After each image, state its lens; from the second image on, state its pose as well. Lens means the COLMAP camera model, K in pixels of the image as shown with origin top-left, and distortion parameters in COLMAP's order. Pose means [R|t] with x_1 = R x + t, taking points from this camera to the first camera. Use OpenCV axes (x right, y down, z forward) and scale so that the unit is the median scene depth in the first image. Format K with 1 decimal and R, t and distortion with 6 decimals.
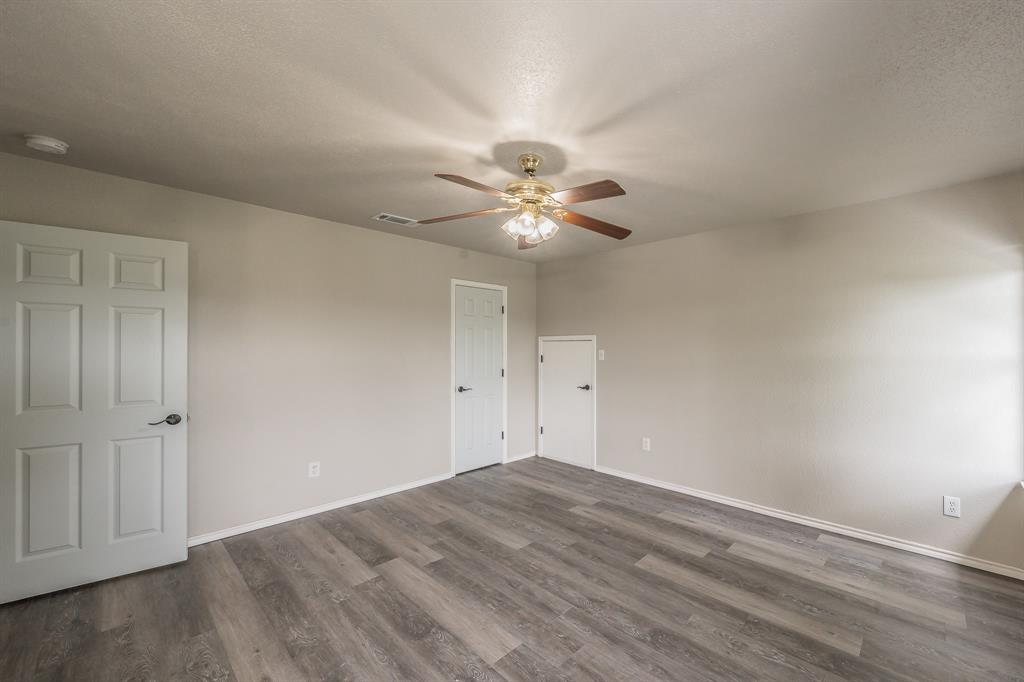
lens RADIAL K [[367.3, 0, 512.0], [0, 367.3, 341.0], [0, 0, 1]] dist [0.000077, 0.000009]
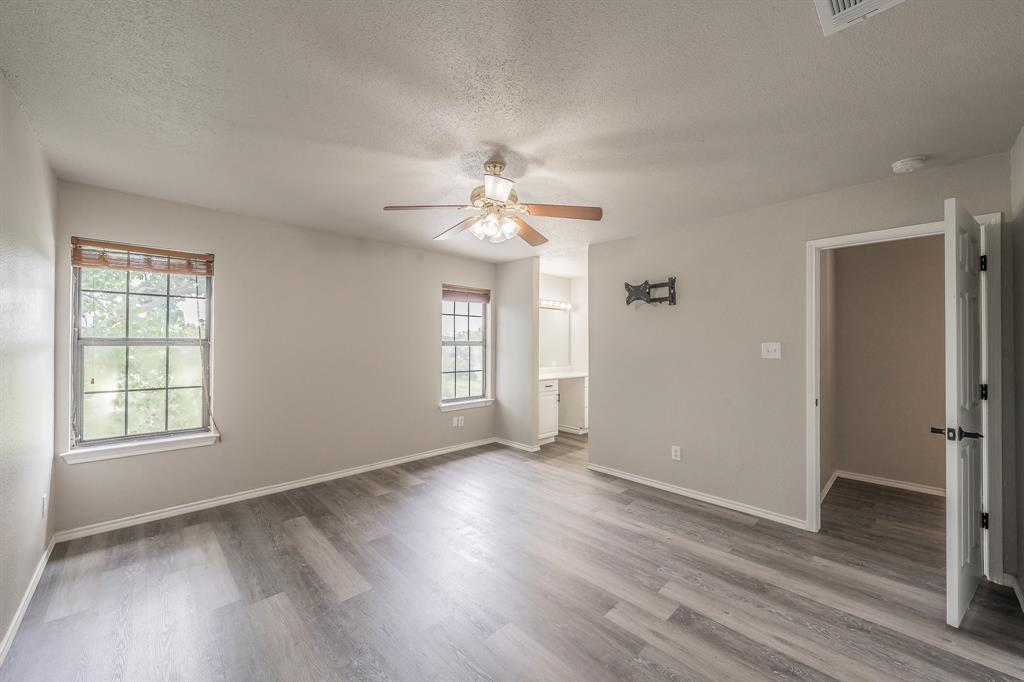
lens RADIAL K [[384.9, 0, 515.7], [0, 384.9, 338.8], [0, 0, 1]] dist [-0.000826, -0.000235]
pose [[-0.992522, -0.007016, -0.121862, 0.116812], [-0.005138, 0.999863, -0.015719, 0.028919], [0.121956, -0.014975, -0.992423, 2.047433]]
